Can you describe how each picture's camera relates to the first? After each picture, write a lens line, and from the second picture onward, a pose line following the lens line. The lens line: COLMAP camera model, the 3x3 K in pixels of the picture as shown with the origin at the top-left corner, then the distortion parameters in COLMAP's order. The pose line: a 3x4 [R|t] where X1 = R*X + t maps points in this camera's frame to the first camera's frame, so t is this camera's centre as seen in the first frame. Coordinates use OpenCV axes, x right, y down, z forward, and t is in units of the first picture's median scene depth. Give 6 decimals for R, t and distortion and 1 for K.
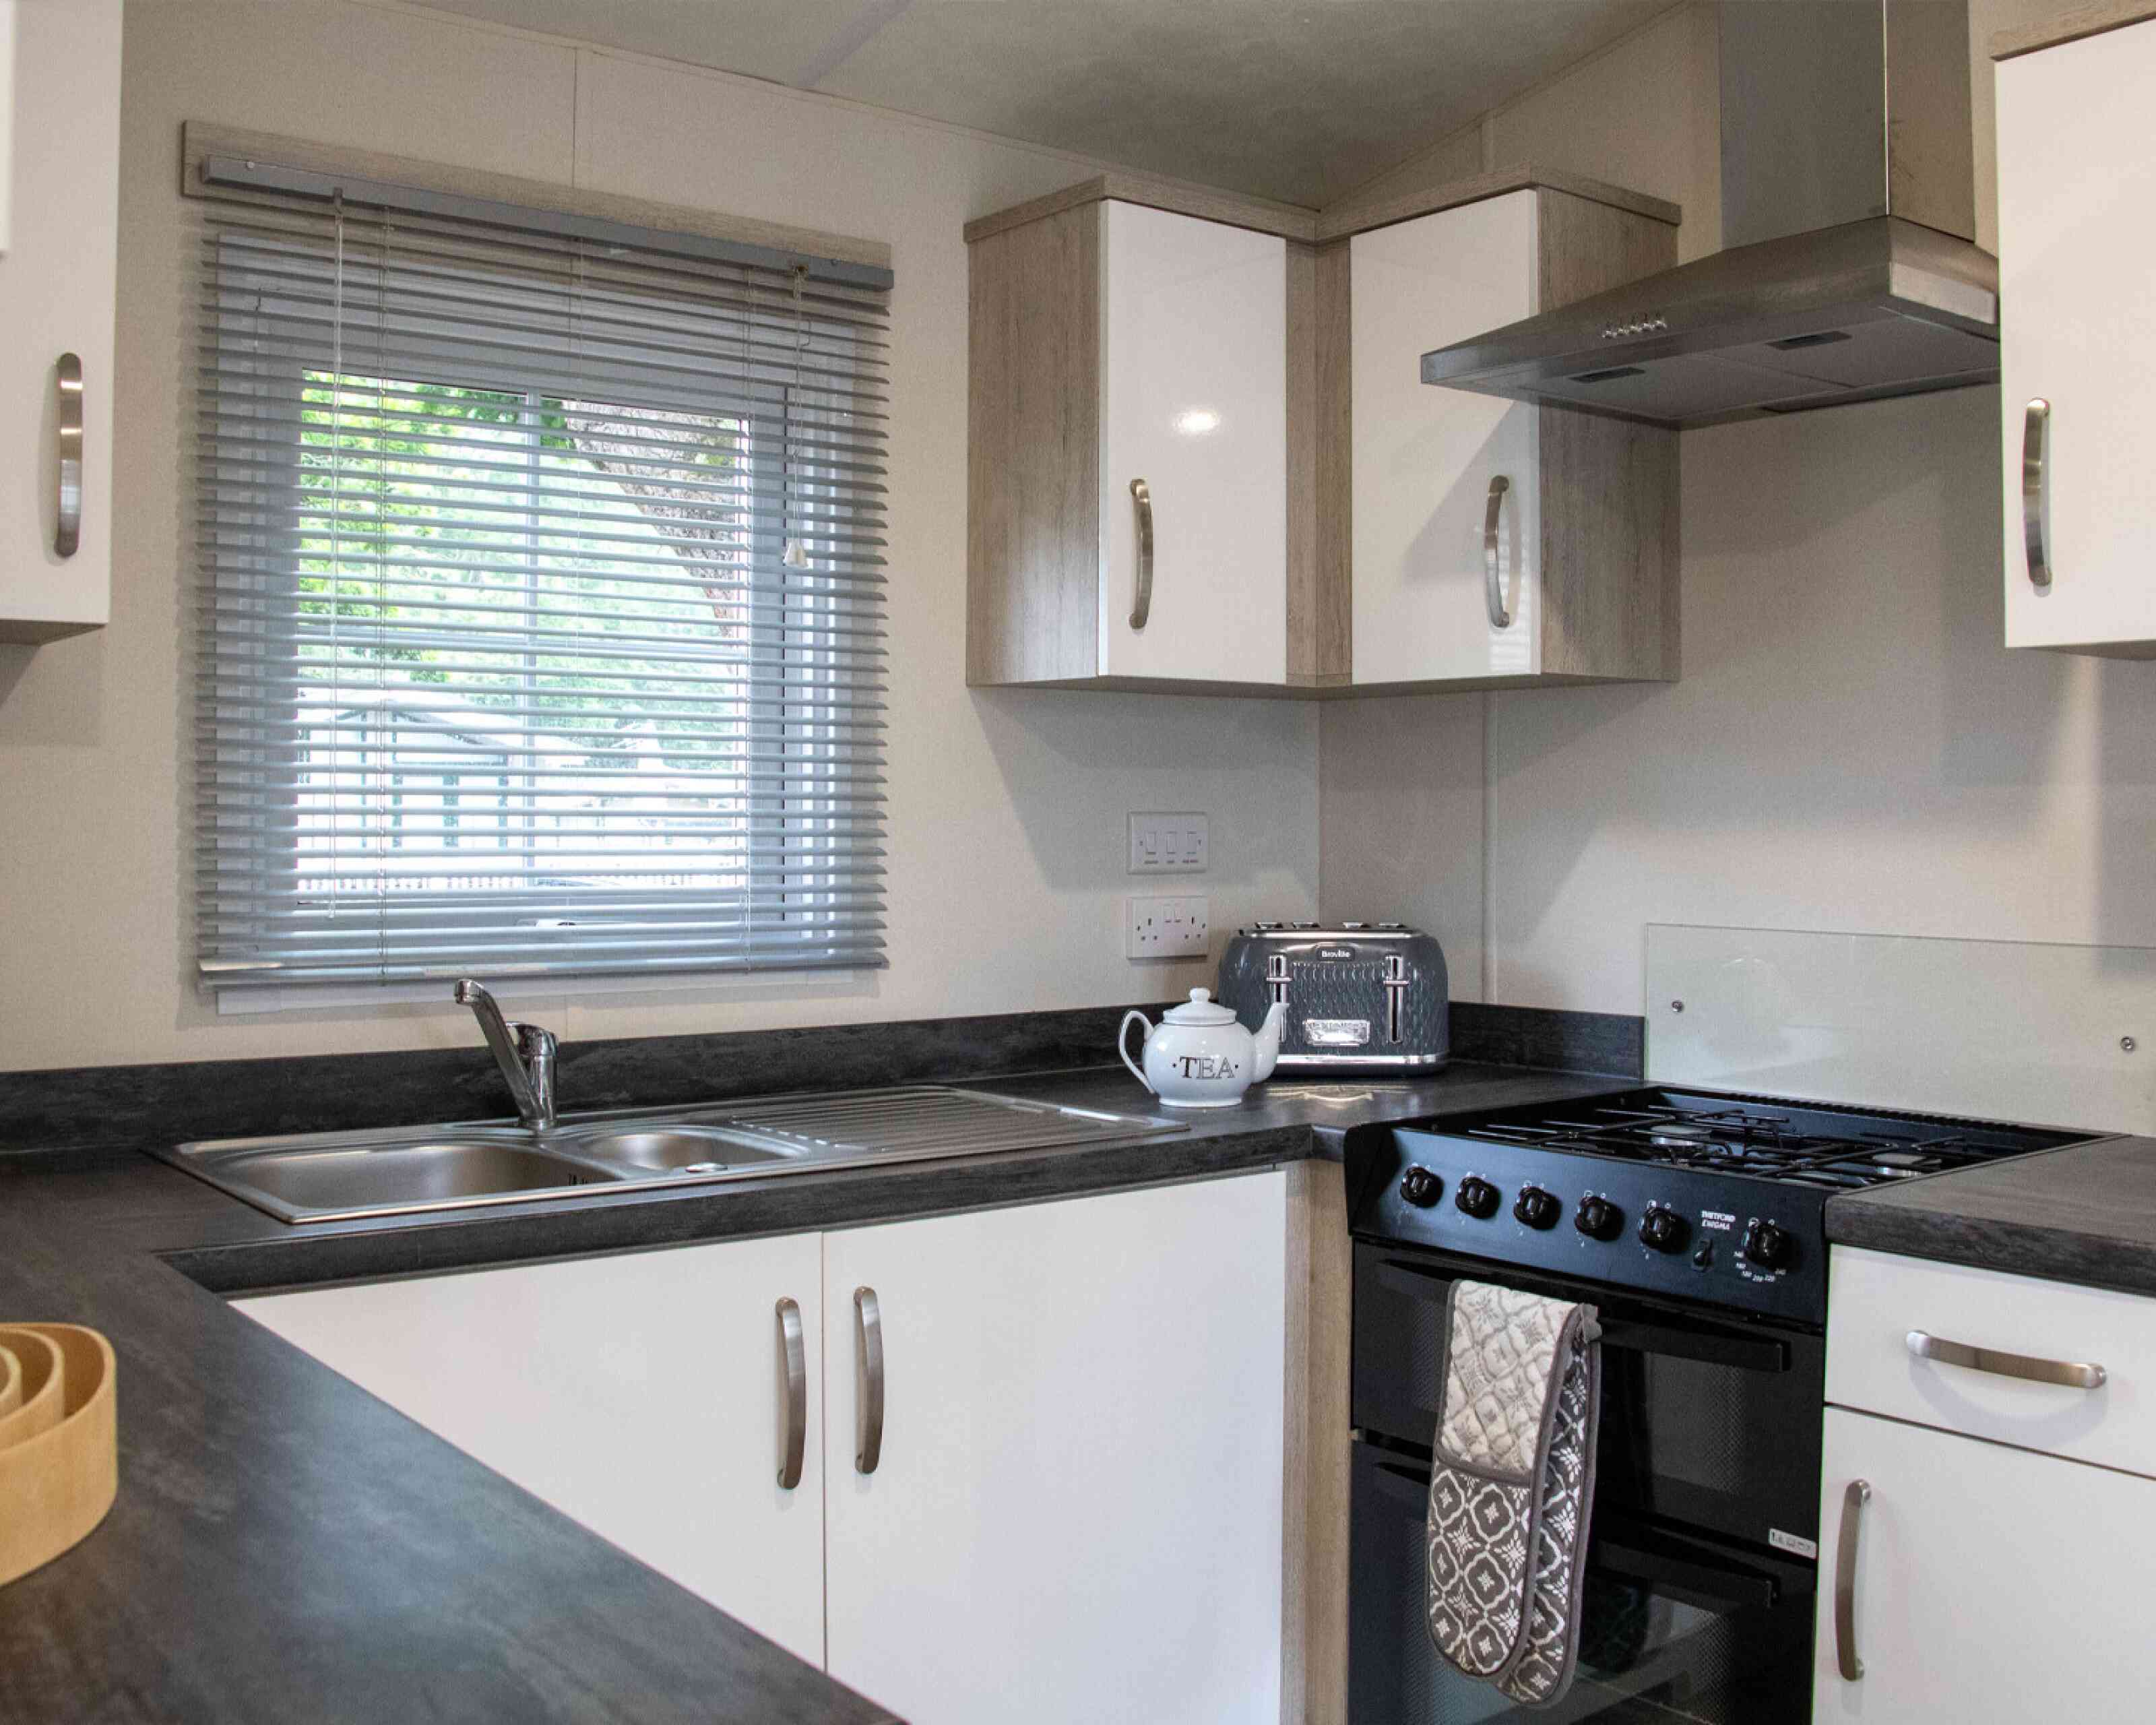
lens RADIAL K [[2203.2, 0, 1078.0], [0, 2203.2, 862.5], [0, 0, 1]] dist [-0.002649, 0.002604]
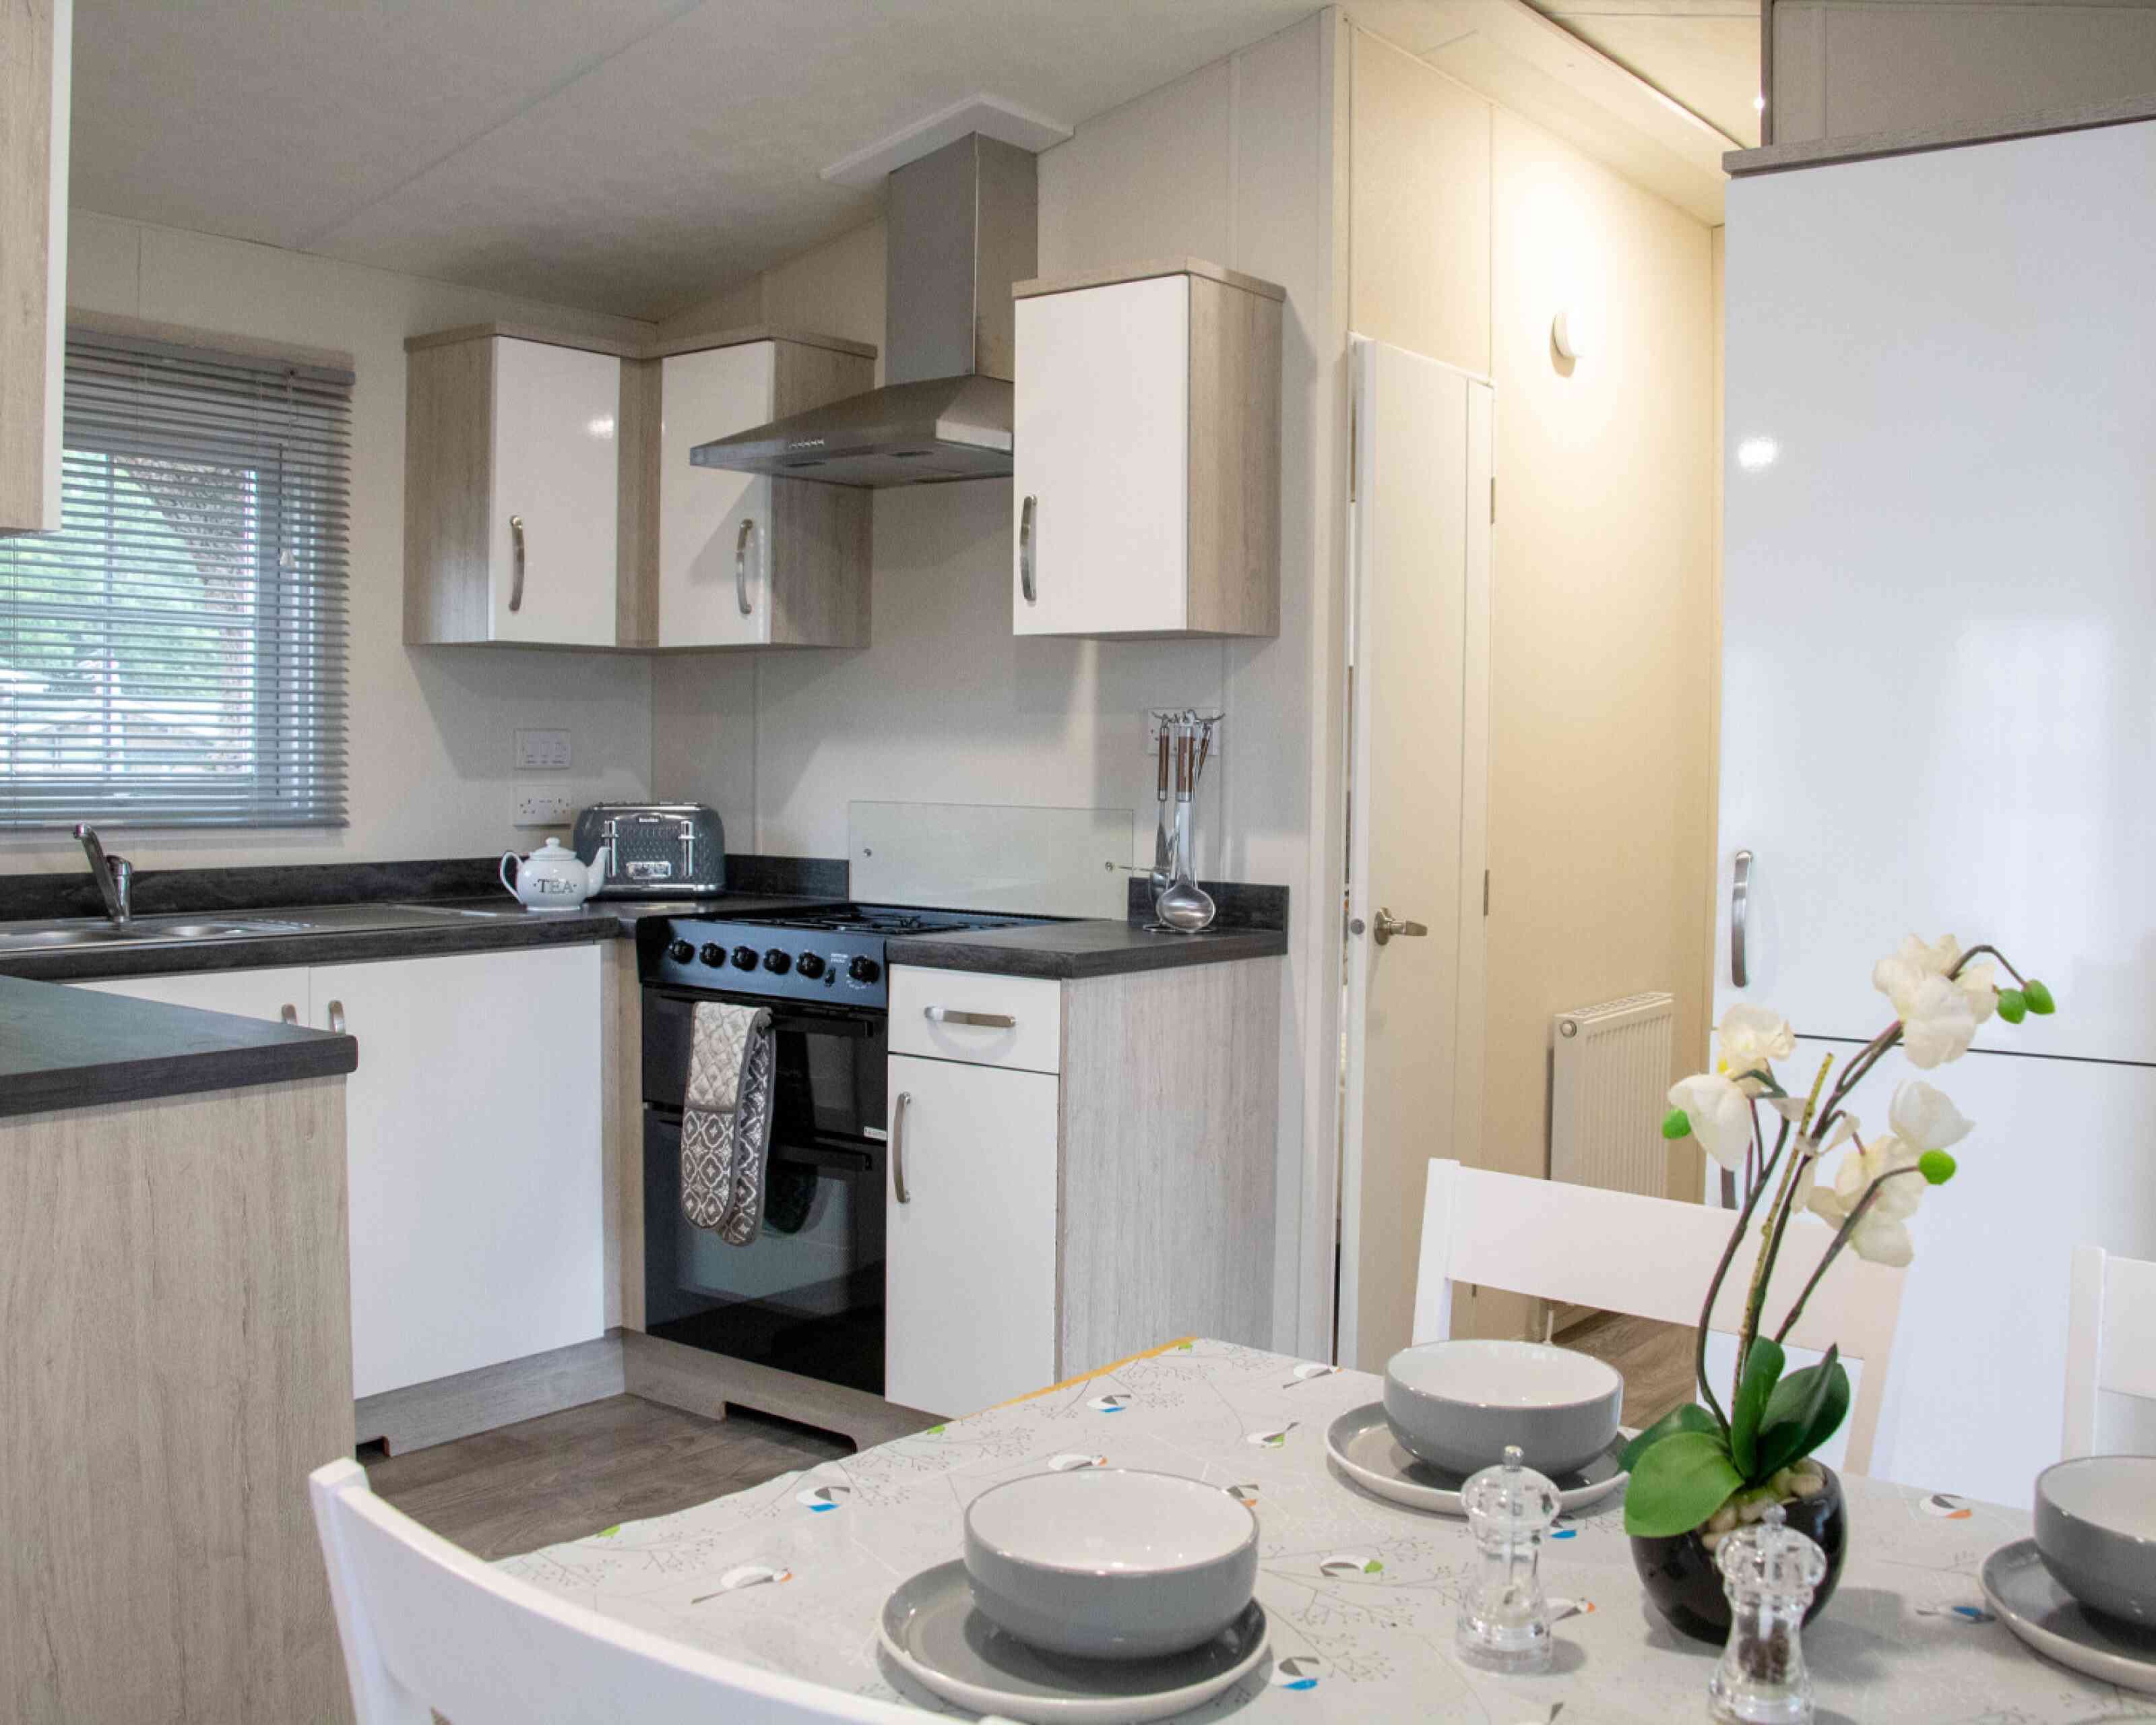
lens RADIAL K [[2091.6, 0, 1083.6], [0, 2091.6, 796.4], [0, 0, 1]] dist [-0.090627, 0.098982]
pose [[0.968029, -0.000081, 0.250837, 0.048740], [-0.000153, 1.000000, 0.000913, 0.025262], [-0.250837, -0.000923, 0.968029, -0.541995]]
